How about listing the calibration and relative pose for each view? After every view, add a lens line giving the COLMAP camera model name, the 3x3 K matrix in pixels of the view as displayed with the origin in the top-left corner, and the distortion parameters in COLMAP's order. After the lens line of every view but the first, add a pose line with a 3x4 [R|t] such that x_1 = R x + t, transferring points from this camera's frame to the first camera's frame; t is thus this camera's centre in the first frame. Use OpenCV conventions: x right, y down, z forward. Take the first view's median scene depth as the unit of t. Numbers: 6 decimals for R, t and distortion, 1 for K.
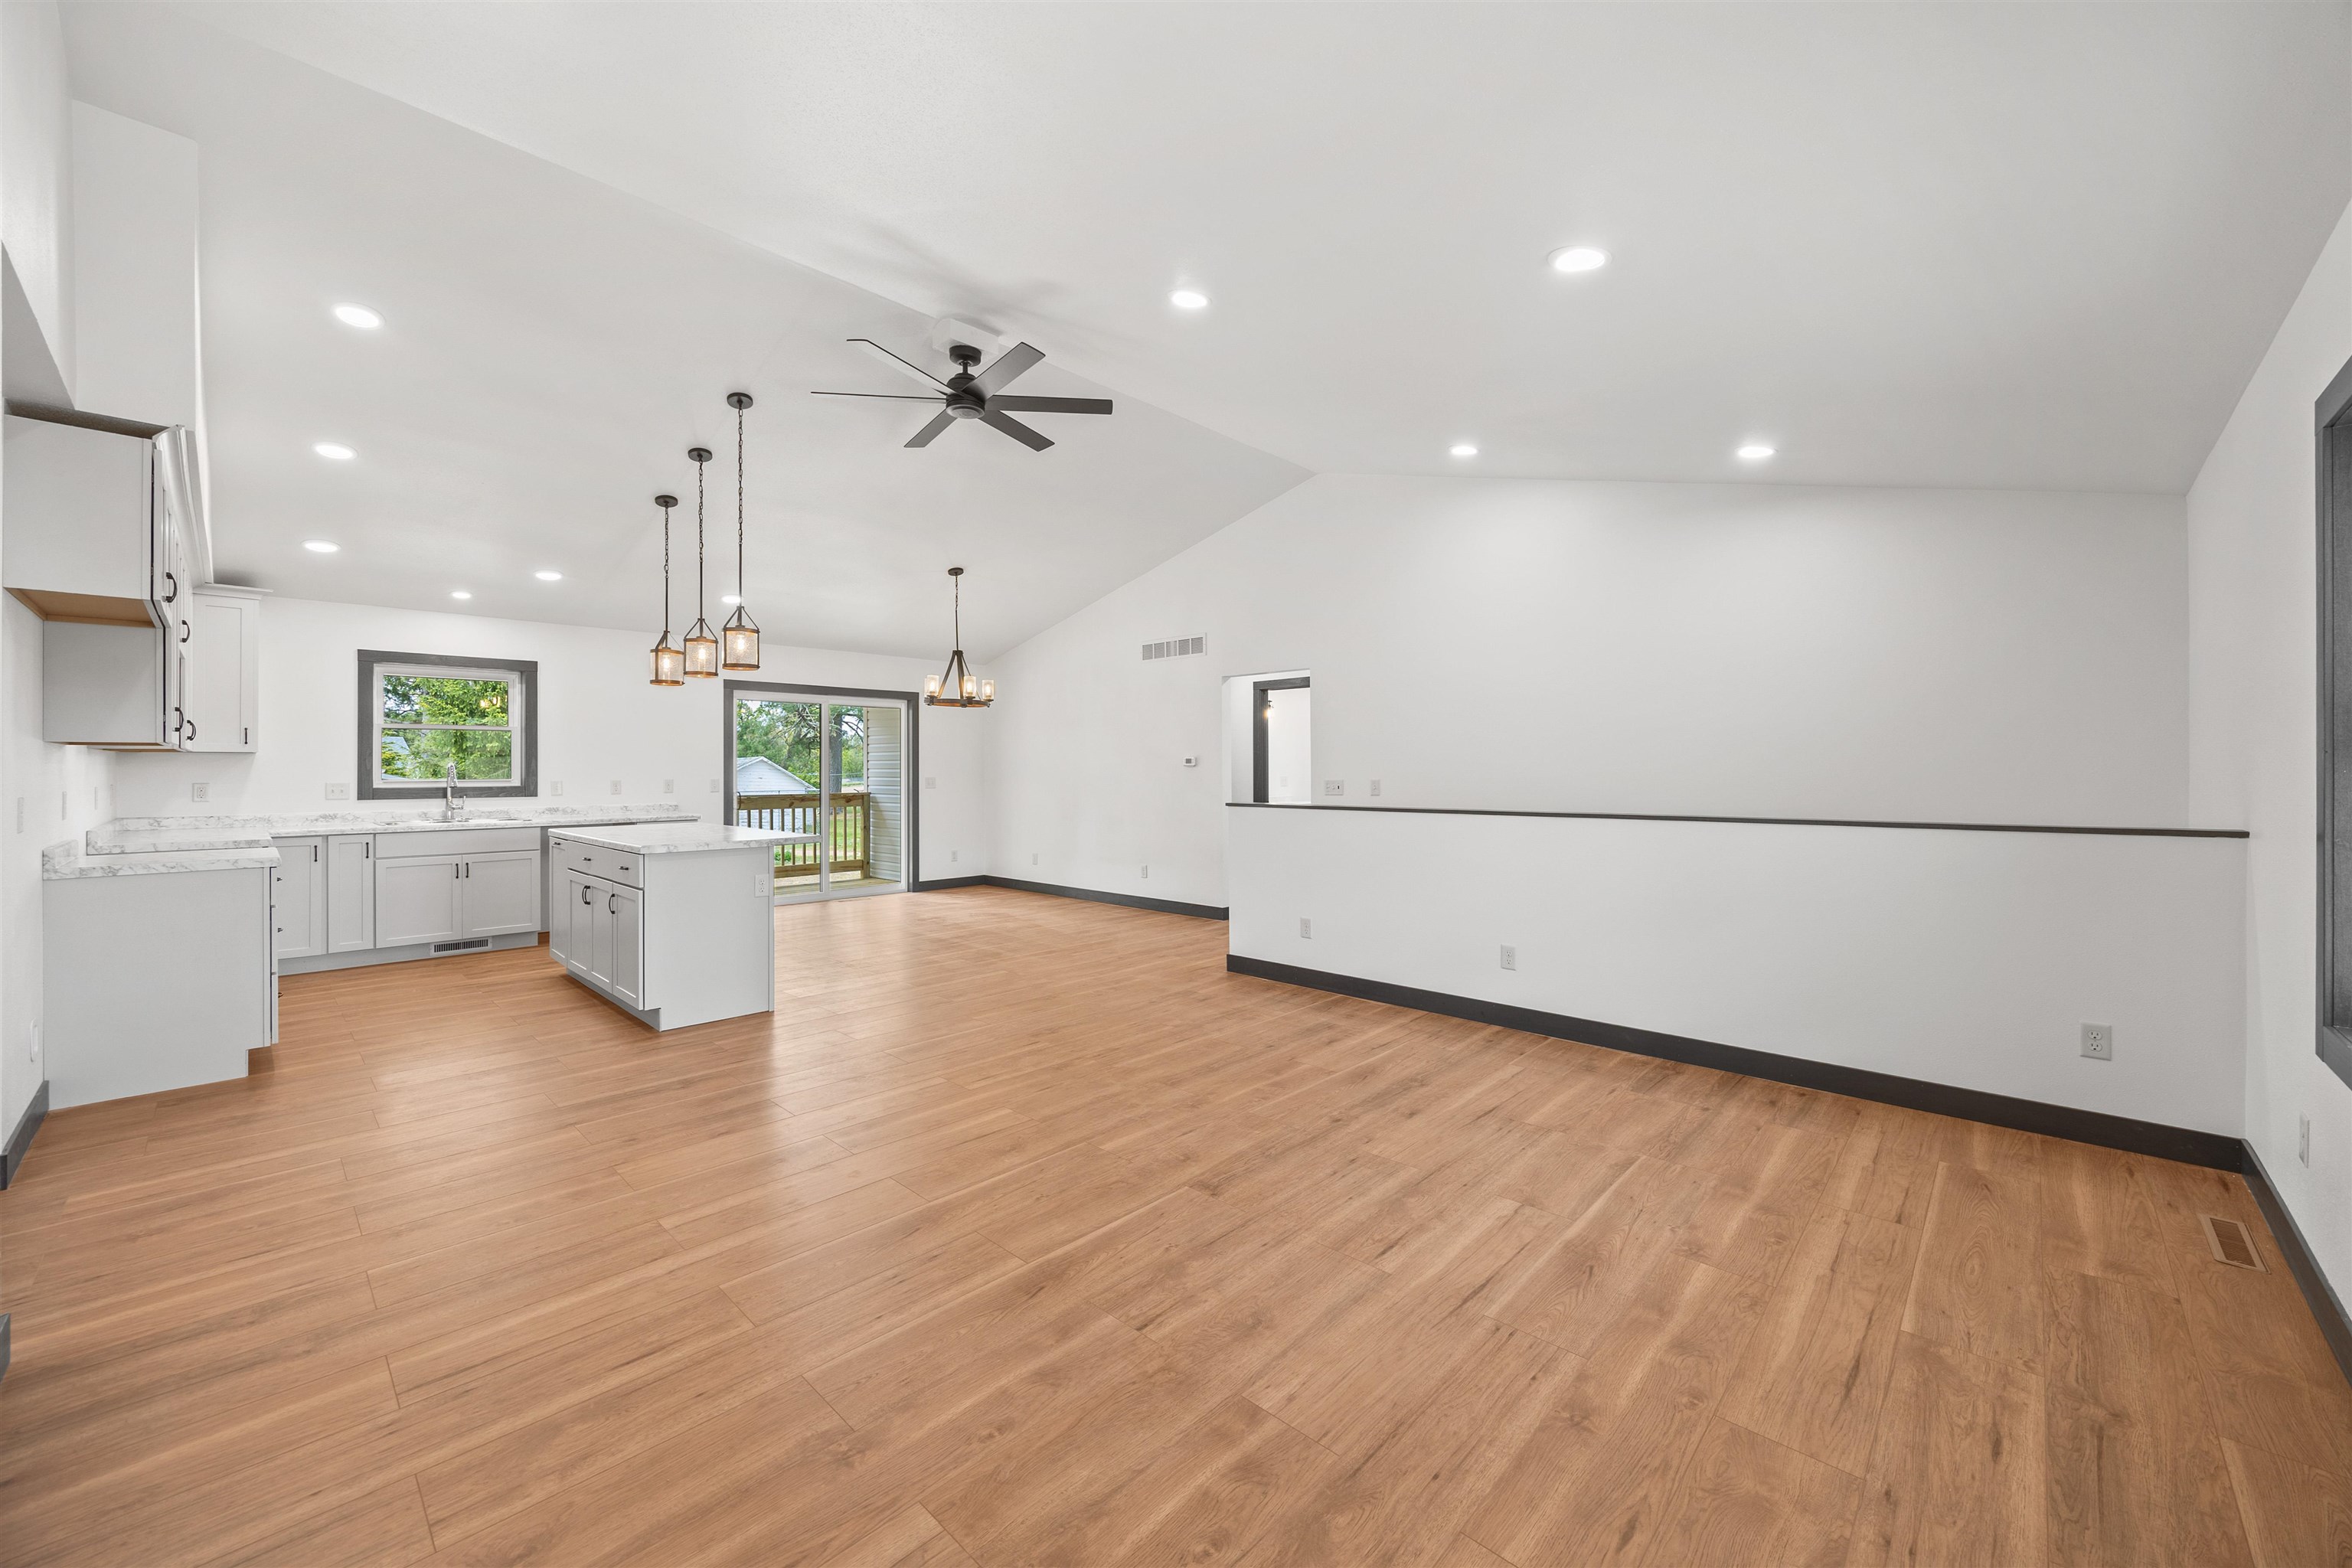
lens RADIAL K [[911.4, 0, 1175.4], [0, 911.4, 765.8], [0, 0, 1]] dist [-0.007363, -0.000222]
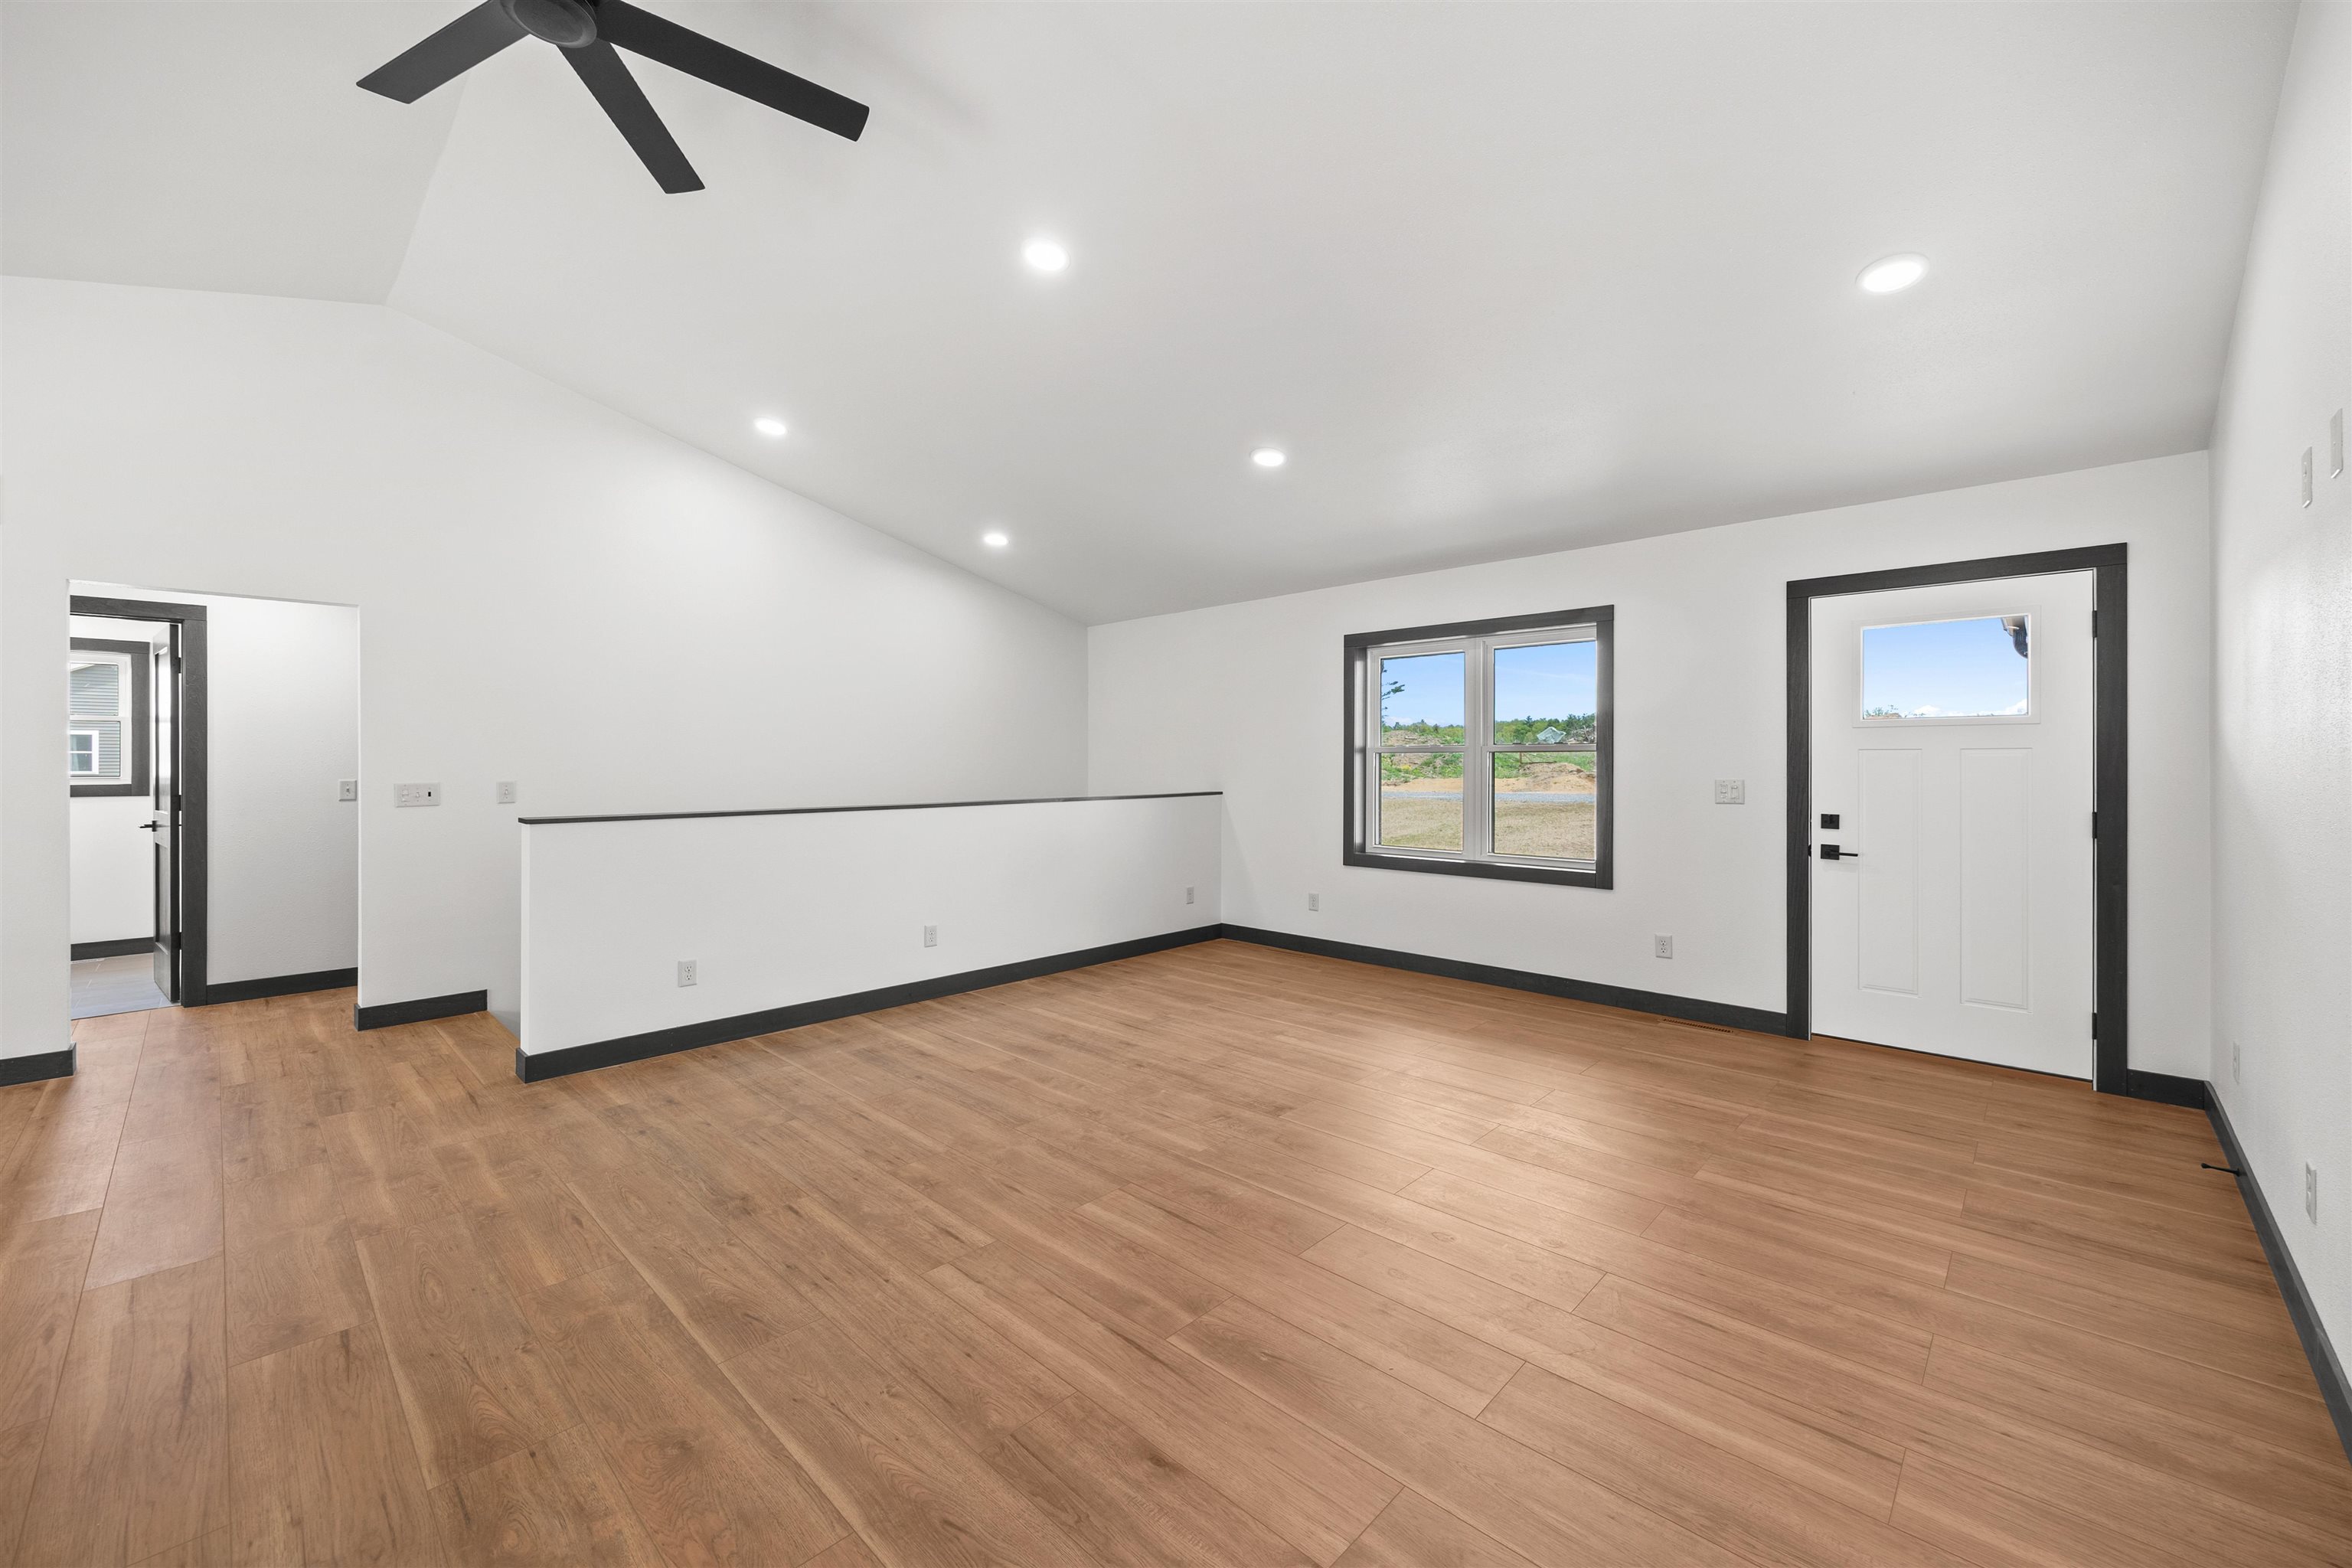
lens RADIAL K [[911.4, 0, 1175.4], [0, 911.4, 765.8], [0, 0, 1]] dist [-0.007363, -0.000222]
pose [[0.005535, -0.001358, 0.999984, -0.911262], [-0.002491, 0.999996, 0.001372, 0.009024], [-0.999982, -0.002498, 0.005532, 0.890626]]
